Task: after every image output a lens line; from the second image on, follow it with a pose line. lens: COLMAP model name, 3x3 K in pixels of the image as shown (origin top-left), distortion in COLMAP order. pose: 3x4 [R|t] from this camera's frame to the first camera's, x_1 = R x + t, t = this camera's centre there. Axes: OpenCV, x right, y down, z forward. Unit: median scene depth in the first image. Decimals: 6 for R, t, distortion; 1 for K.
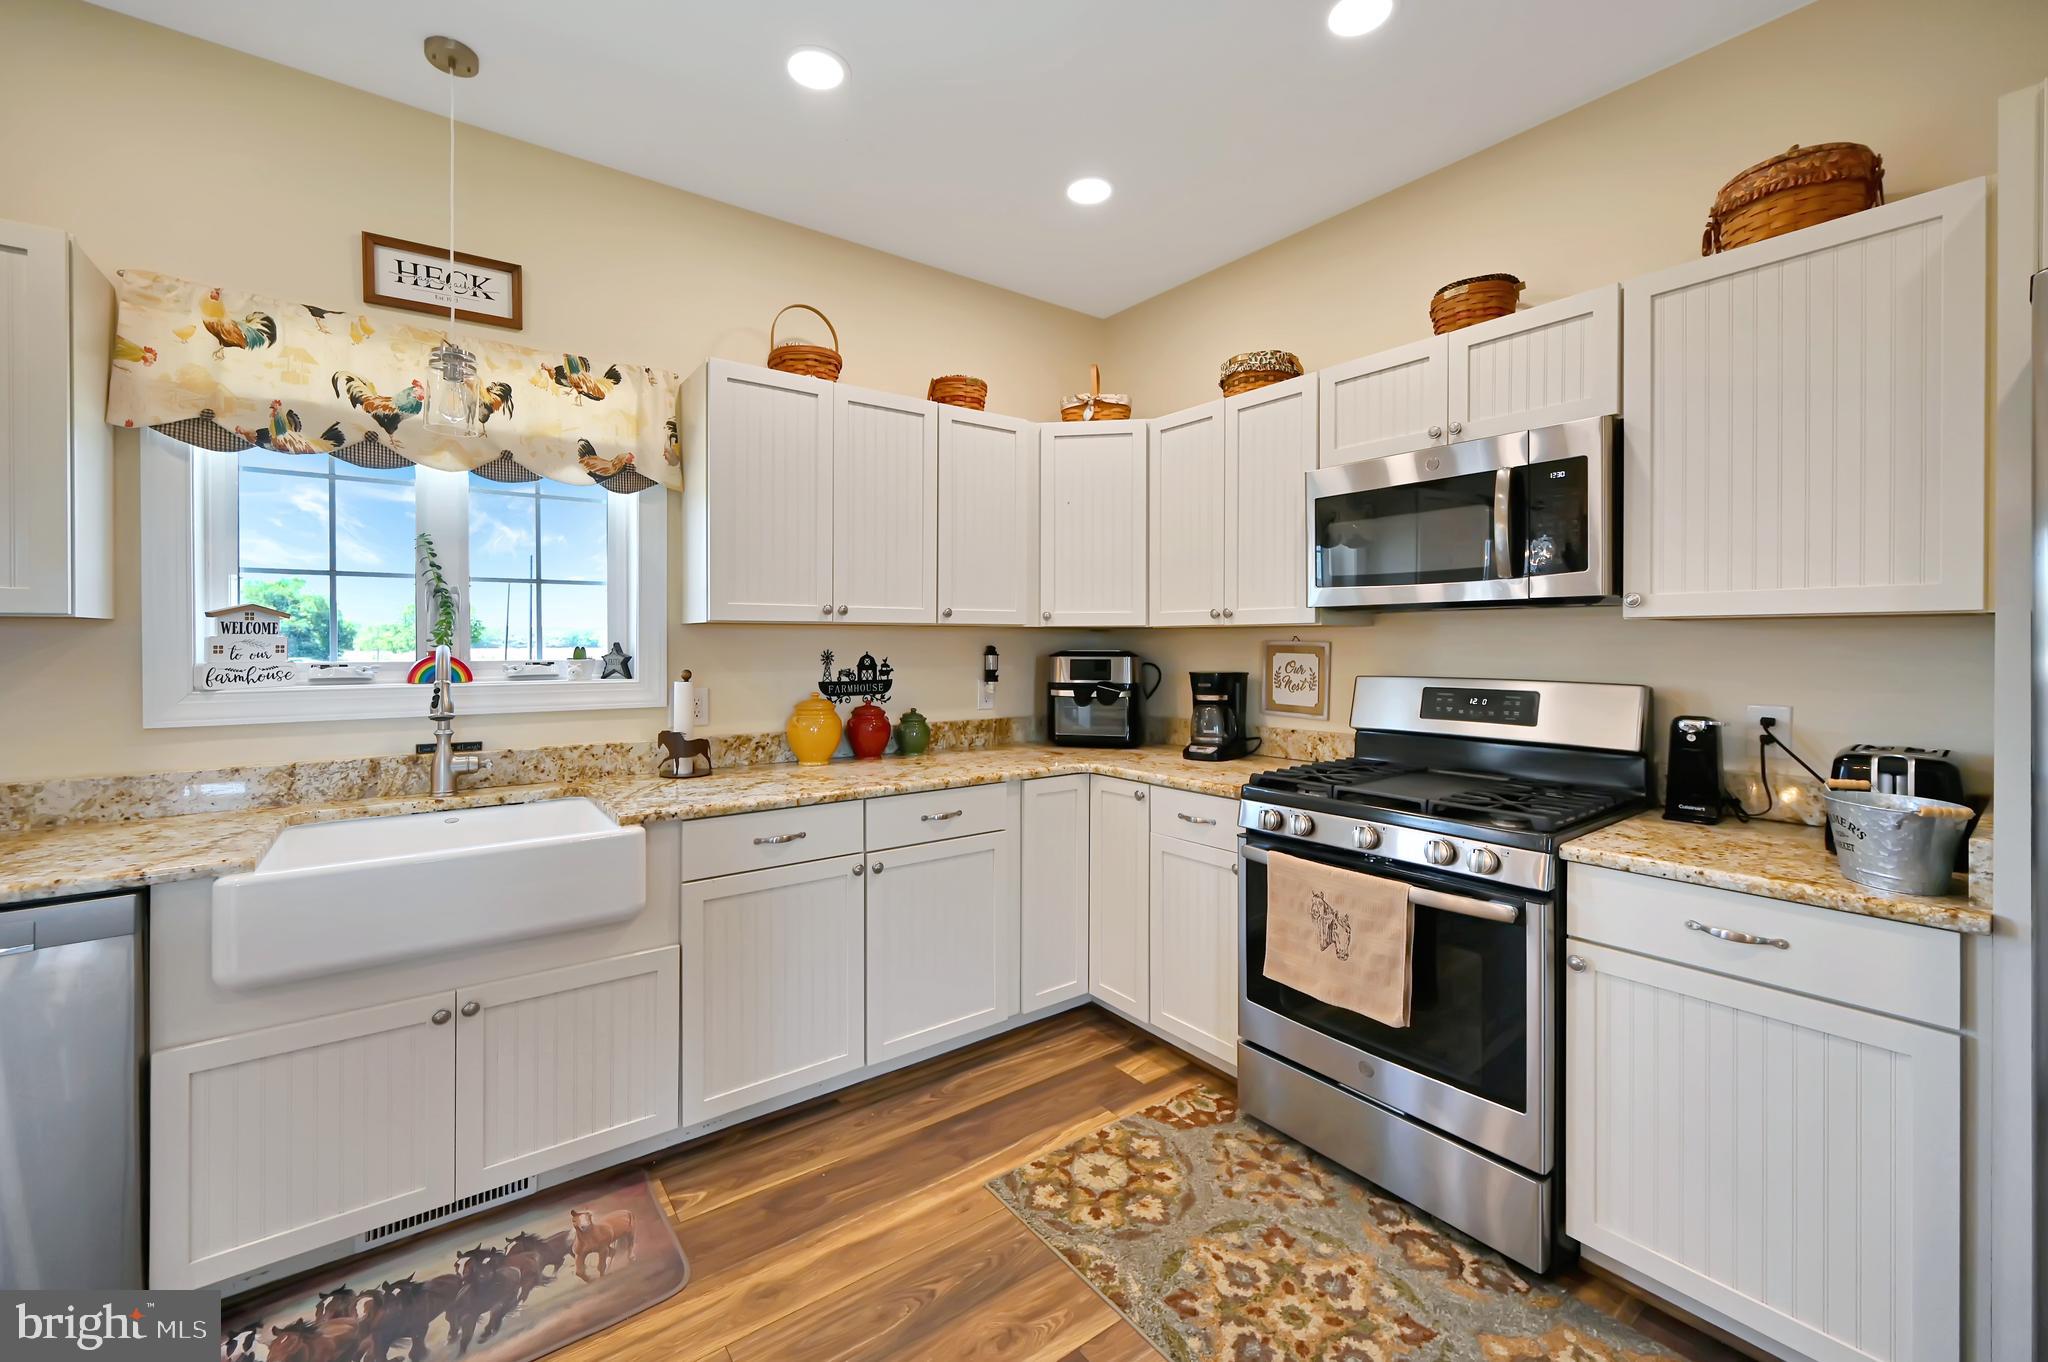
lens RADIAL K [[821.0, 0, 1016.9], [0, 821.0, 648.5], [0, 0, 1]] dist [-0.000461, 0.000453]
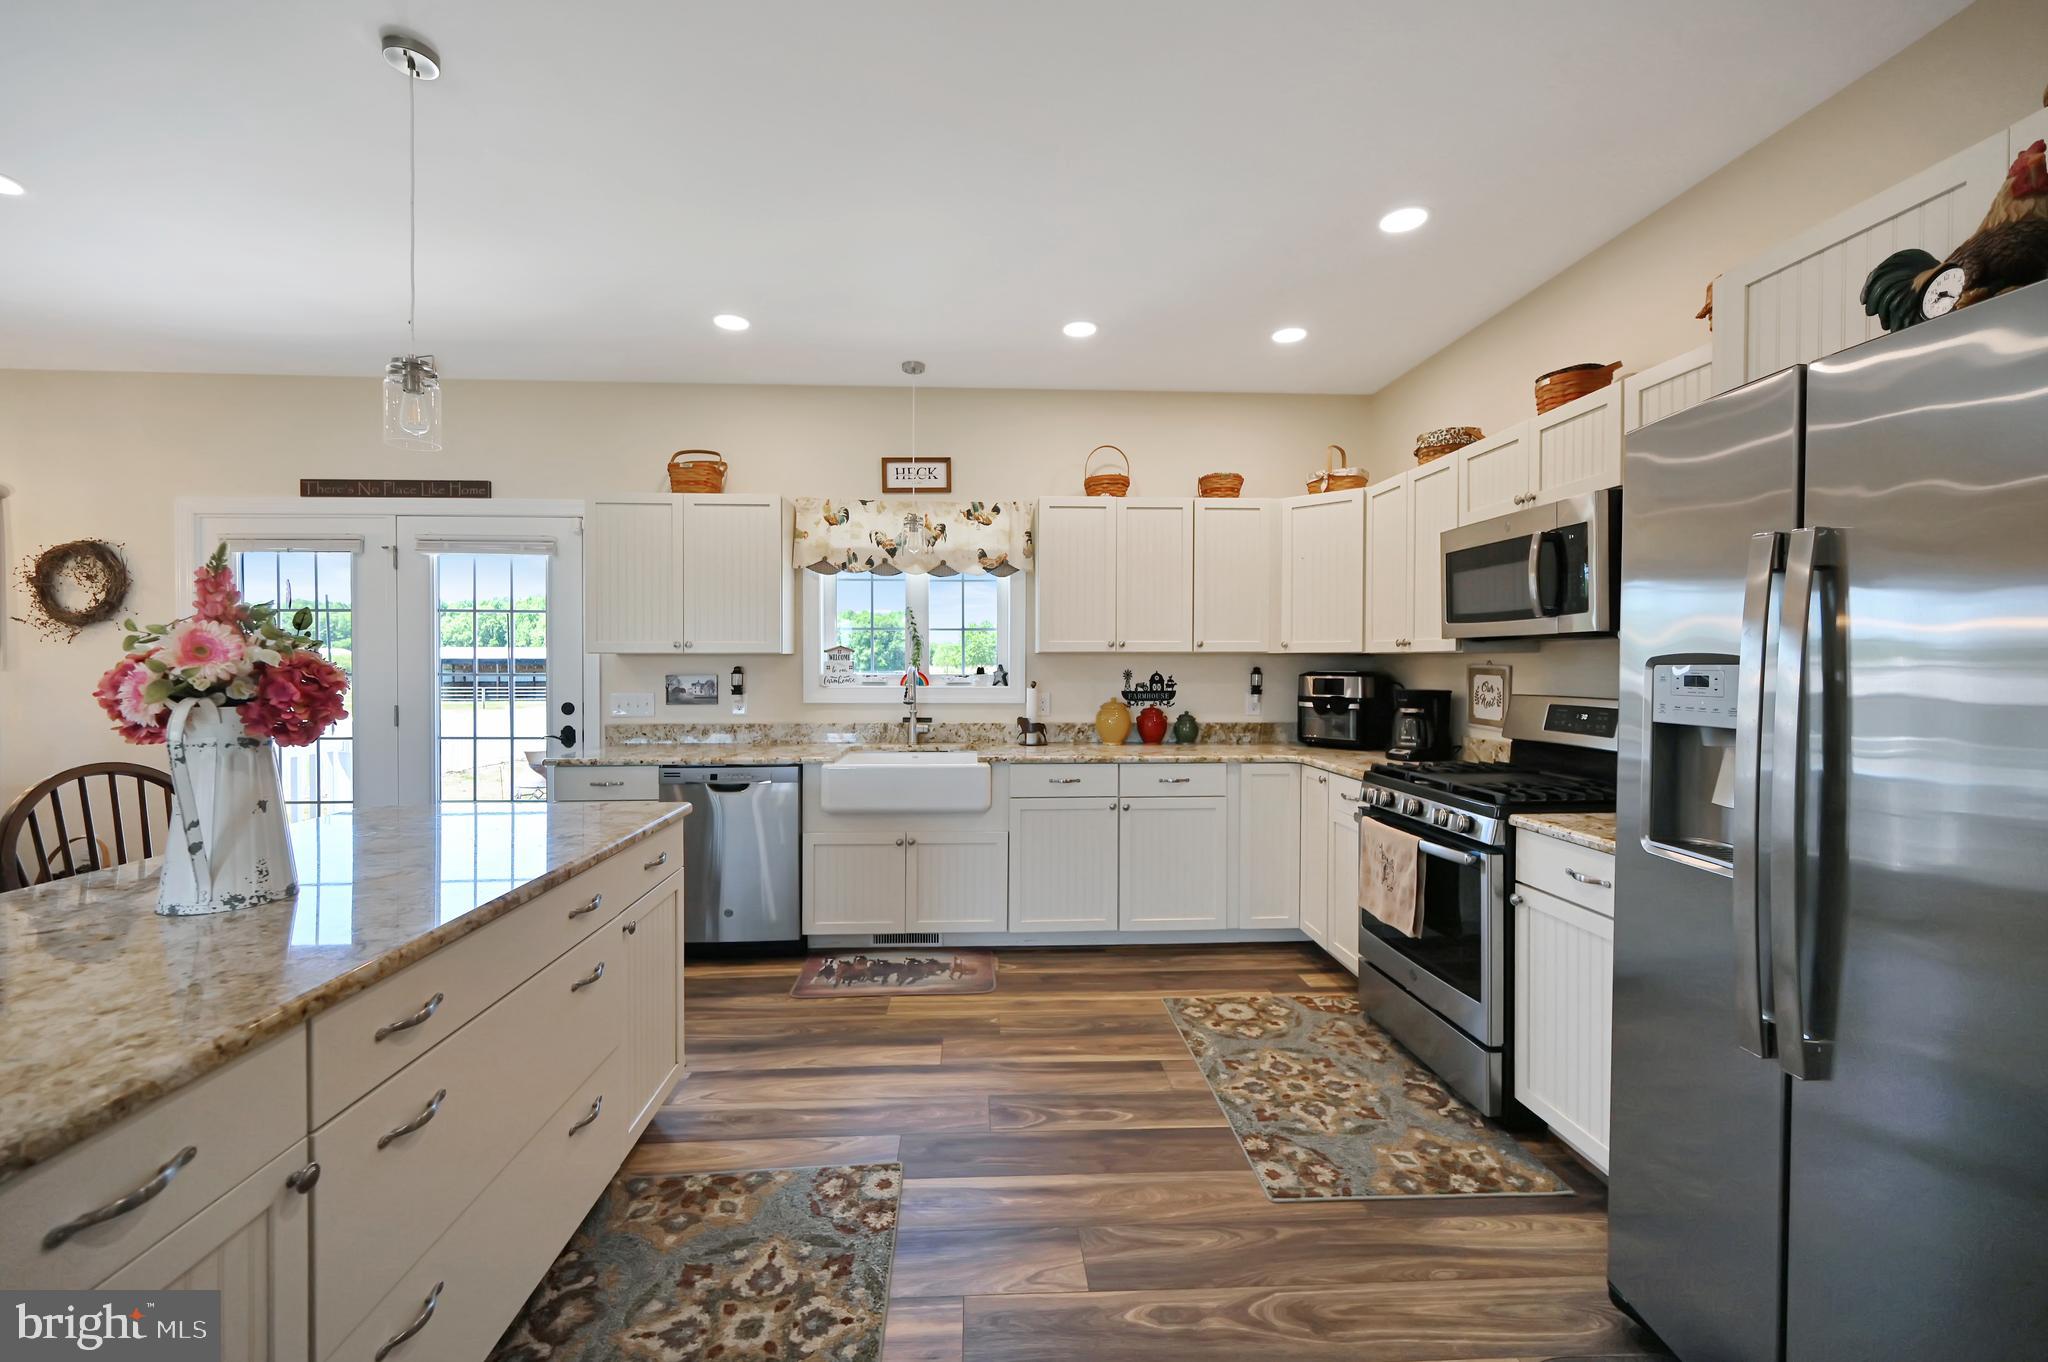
lens RADIAL K [[821.0, 0, 1015.9], [0, 821.0, 674.0], [0, 0, 1]] dist [-0.000461, 0.000453]
pose [[0.834727, 0.009748, -0.550578, 0.558432], [-0.005196, 0.999938, 0.009828, -0.005224], [0.550640, -0.005343, 0.834726, -0.470465]]
